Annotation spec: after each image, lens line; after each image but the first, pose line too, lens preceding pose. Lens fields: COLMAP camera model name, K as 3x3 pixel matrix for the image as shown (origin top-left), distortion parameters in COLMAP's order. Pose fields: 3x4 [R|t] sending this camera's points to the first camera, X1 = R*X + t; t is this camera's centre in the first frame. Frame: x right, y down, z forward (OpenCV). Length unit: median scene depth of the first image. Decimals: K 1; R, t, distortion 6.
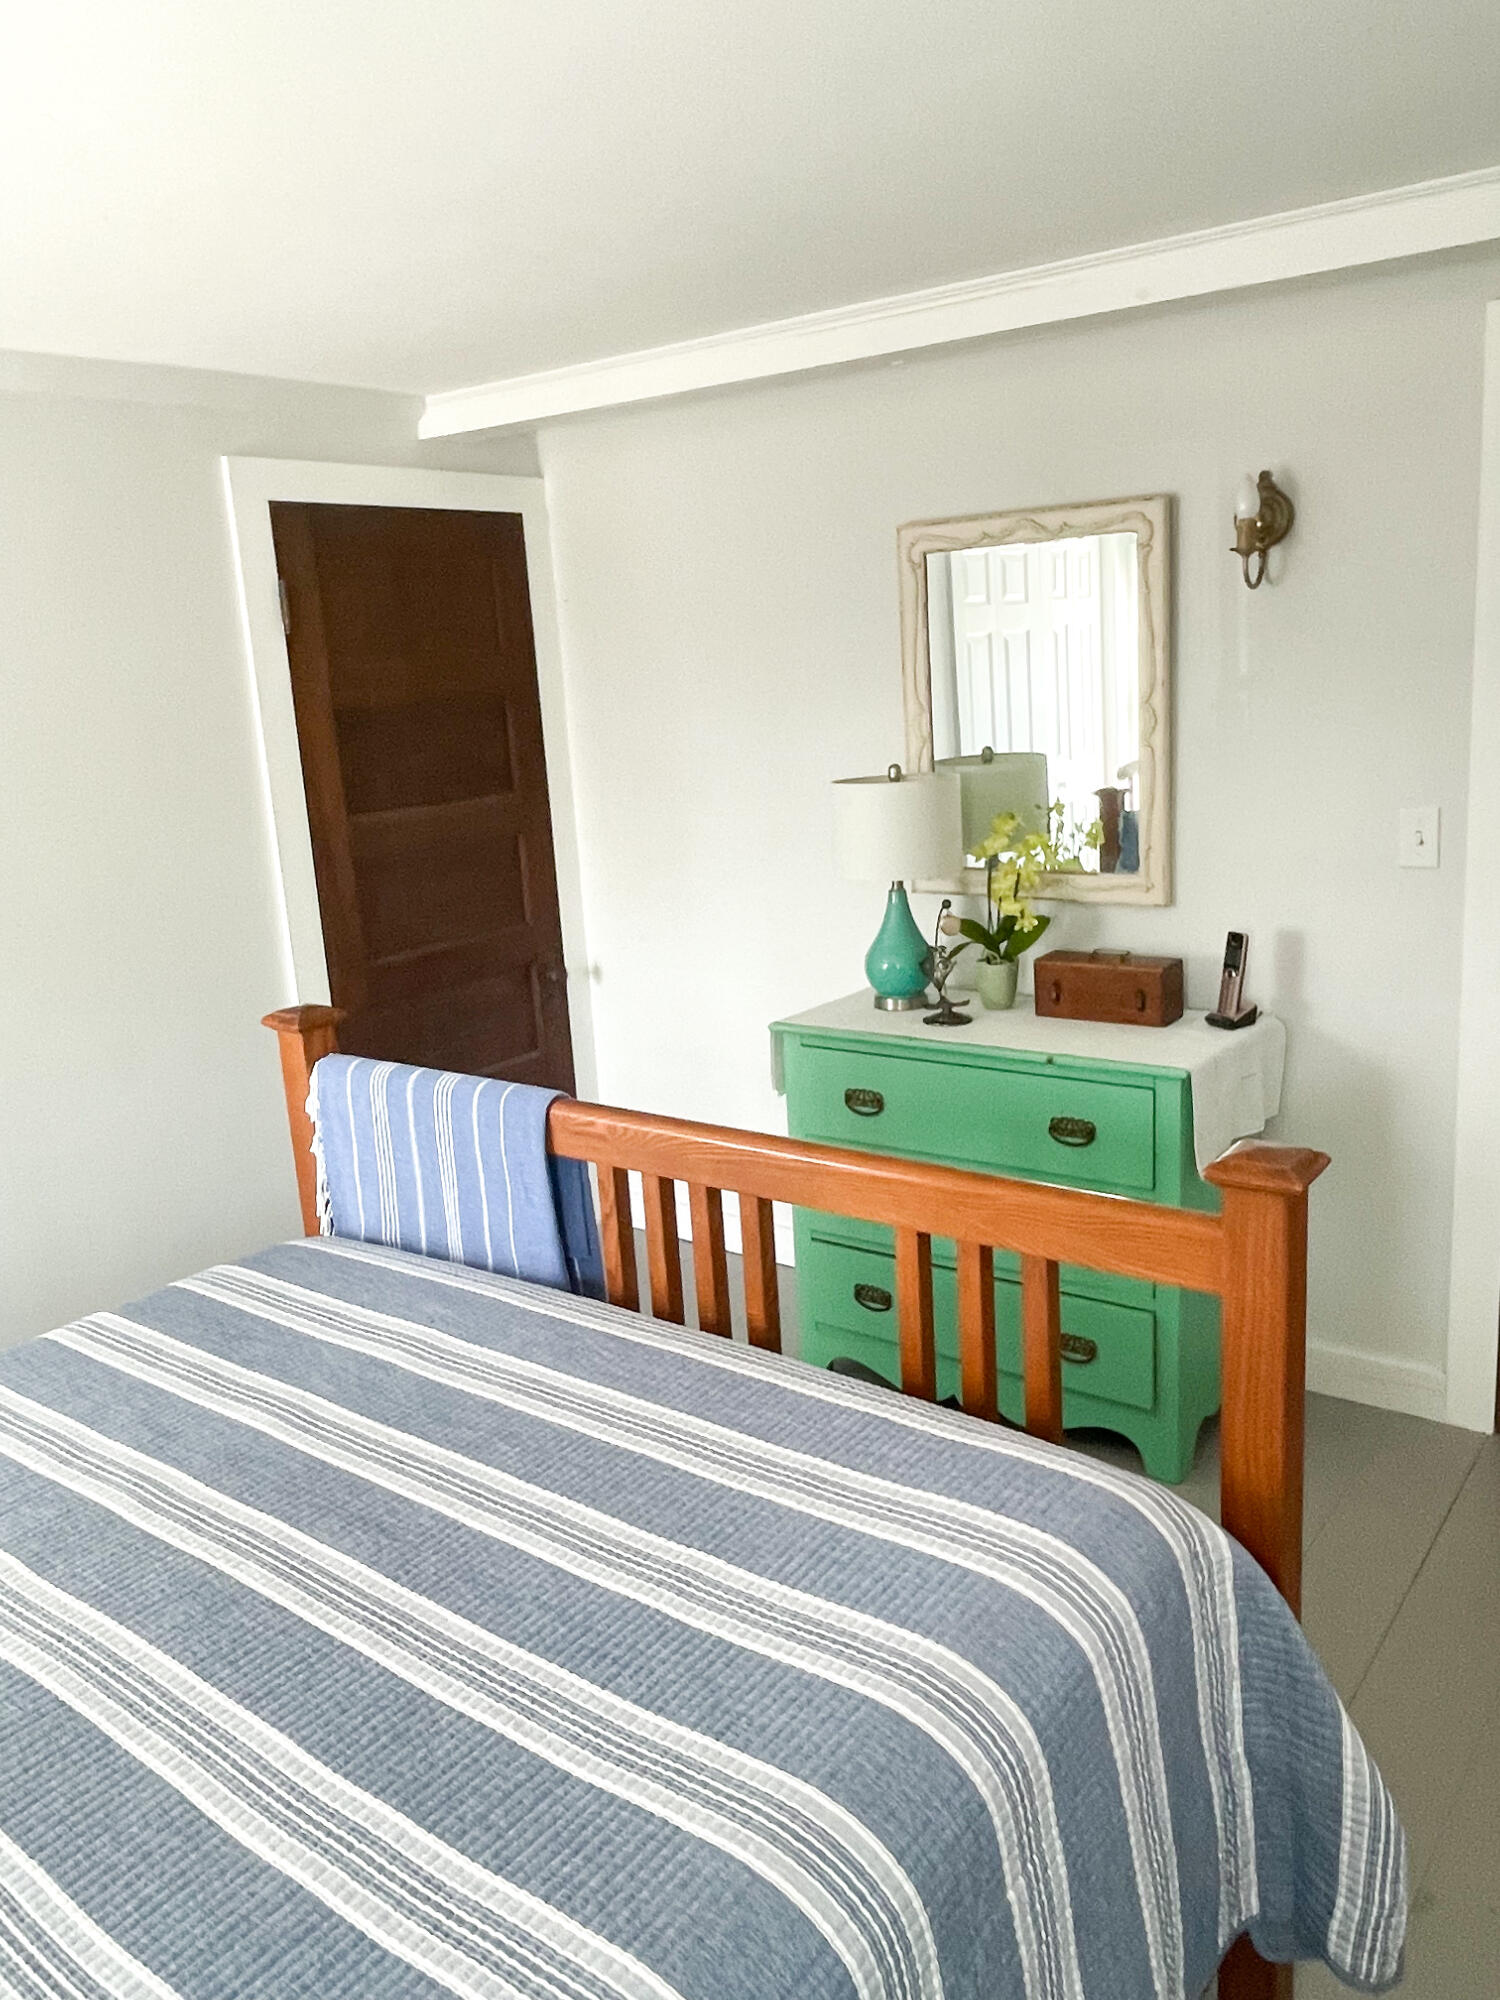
lens RADIAL K [[1505.6, 0, 747.9], [0, 1505.6, 994.4], [0, 0, 1]] dist [-0.001804, -0.002745]
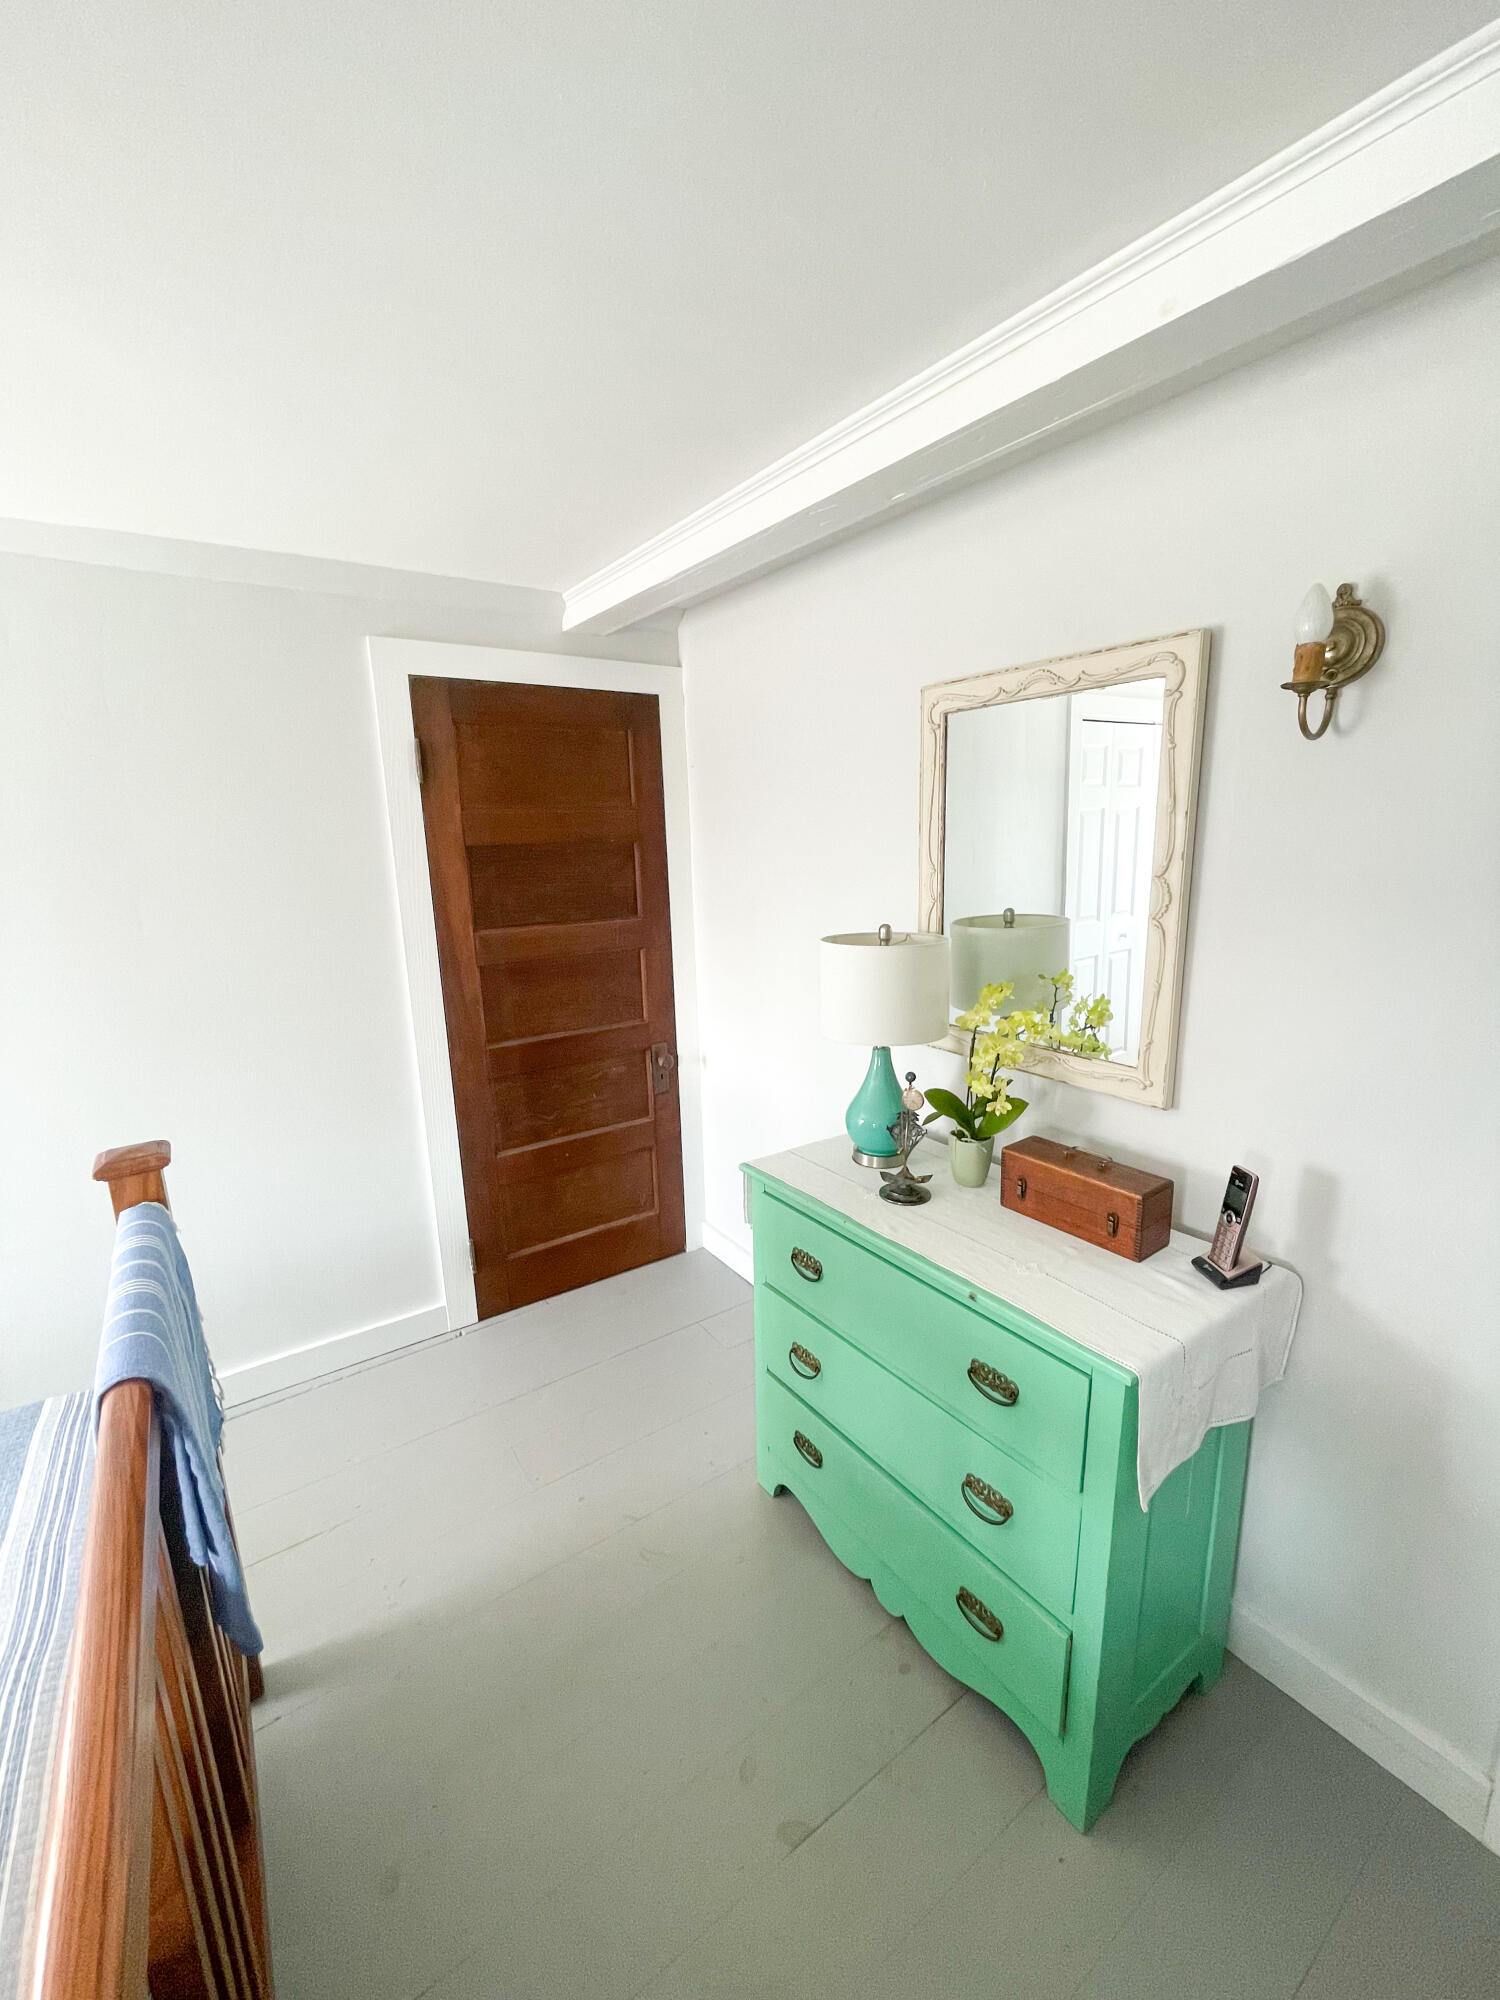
lens RADIAL K [[810.9, 0, 754.5], [0, 810.9, 1006.6], [0, 0, 1]] dist [-0.007621, 0.000025]
pose [[0.952519, 0.099578, -0.287737, 0.175773], [-0.098460, 0.994971, 0.018393, -0.101276], [0.288122, 0.010811, 0.957533, 0.468610]]
